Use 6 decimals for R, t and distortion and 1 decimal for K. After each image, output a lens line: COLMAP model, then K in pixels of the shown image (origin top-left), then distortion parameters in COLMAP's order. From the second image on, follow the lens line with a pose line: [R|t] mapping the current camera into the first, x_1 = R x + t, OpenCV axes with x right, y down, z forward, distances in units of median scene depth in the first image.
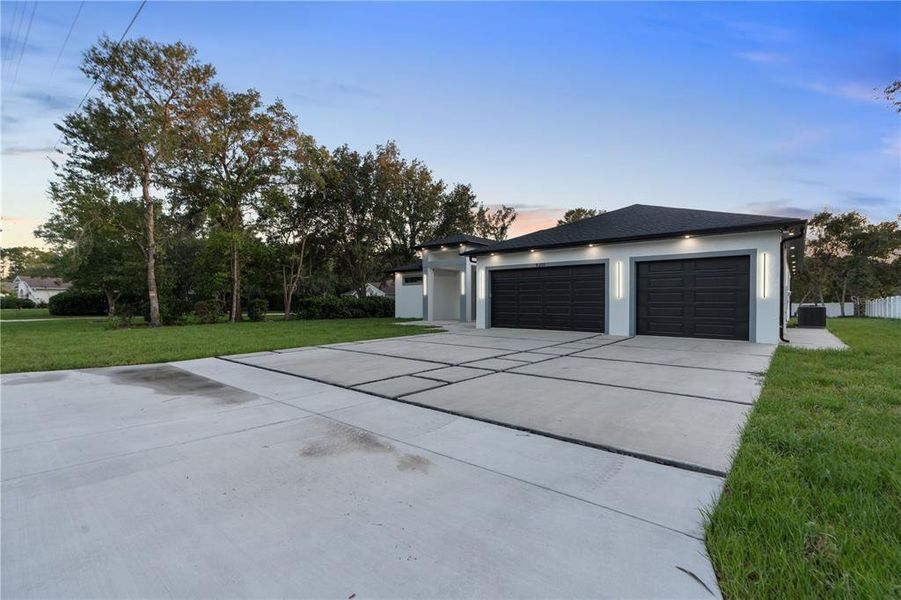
lens RADIAL K [[405.6, 0, 449.9], [0, 405.6, 303.3], [0, 0, 1]] dist [-0.005286, 0.001862]
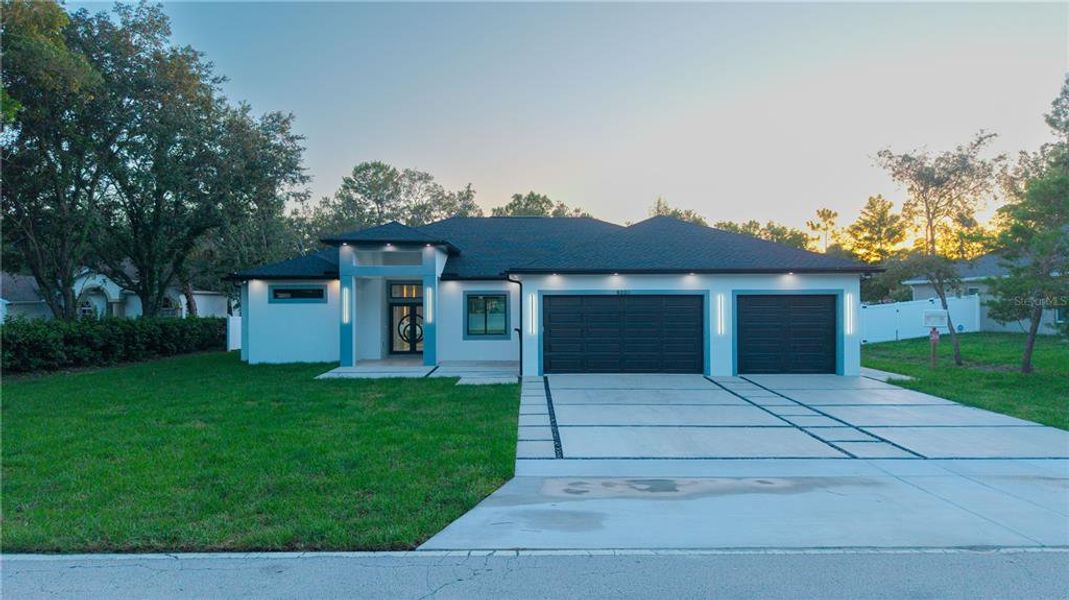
lens RADIAL K [[713.3, 0, 539.0], [0, 713.3, 299.3], [0, 0, 1]] dist [0.016403, -0.017393]
pose [[0.751027, -0.002300, 0.660267, -0.668423], [0.004153, 0.999991, -0.001241, -0.065250], [-0.660258, 0.003674, 0.751030, 0.055272]]
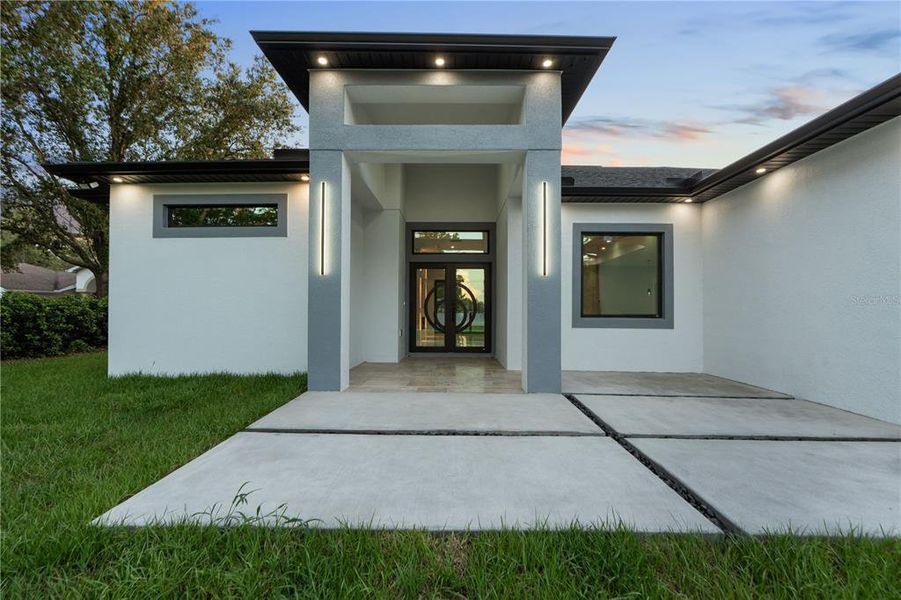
lens RADIAL K [[405.6, 0, 450.6], [0, 405.6, 306.3], [0, 0, 1]] dist [-0.005286, 0.001862]
pose [[0.768444, 0.012785, 0.639789, -0.187817], [-0.002955, 0.999861, -0.016432, -0.000367], [-0.639910, 0.010736, 0.768375, 0.989496]]
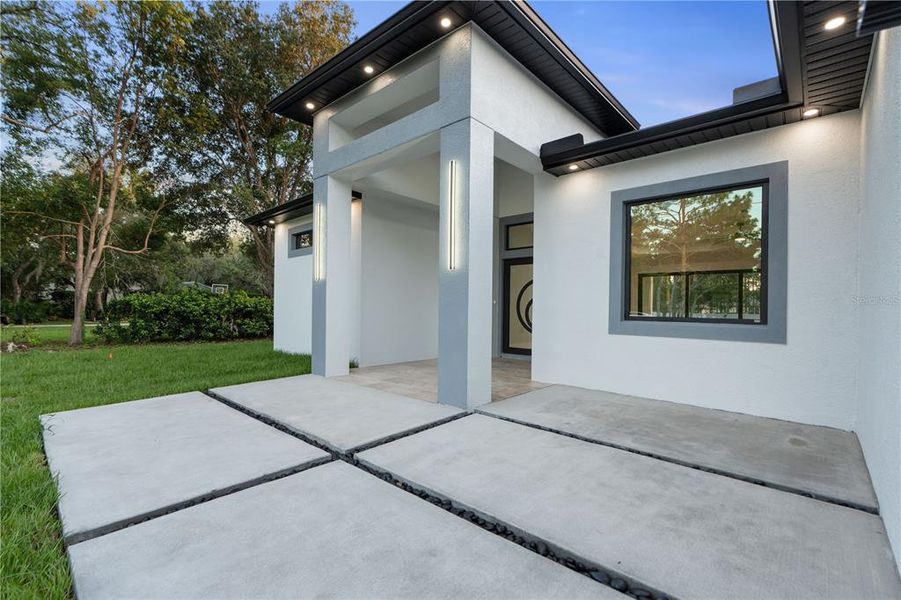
lens RADIAL K [[405.6, 0, 446.9], [0, 405.6, 307.9], [0, 0, 1]] dist [-0.005286, 0.001862]
pose [[0.999303, 0.009970, -0.035964, 0.042746], [-0.009954, 0.999950, 0.000635, -0.003714], [0.035969, -0.000277, 0.999353, 0.922410]]
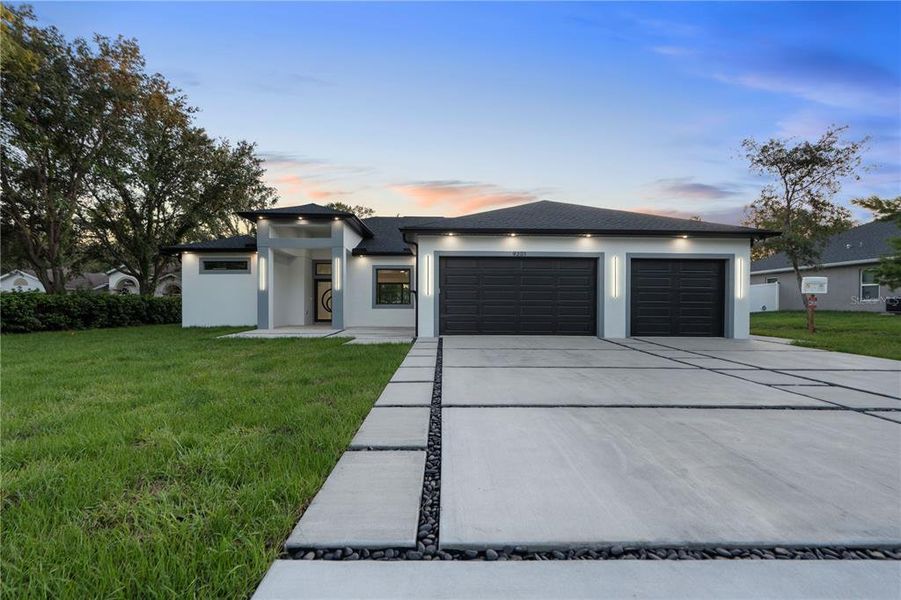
lens RADIAL K [[405.6, 0, 446.1], [0, 405.6, 305.8], [0, 0, 1]] dist [-0.005286, 0.001862]
pose [[0.755446, -0.001346, 0.655209, -0.331063], [-0.001003, 0.999994, 0.003211, 0.002861], [-0.655210, -0.003083, 0.755441, 0.405386]]
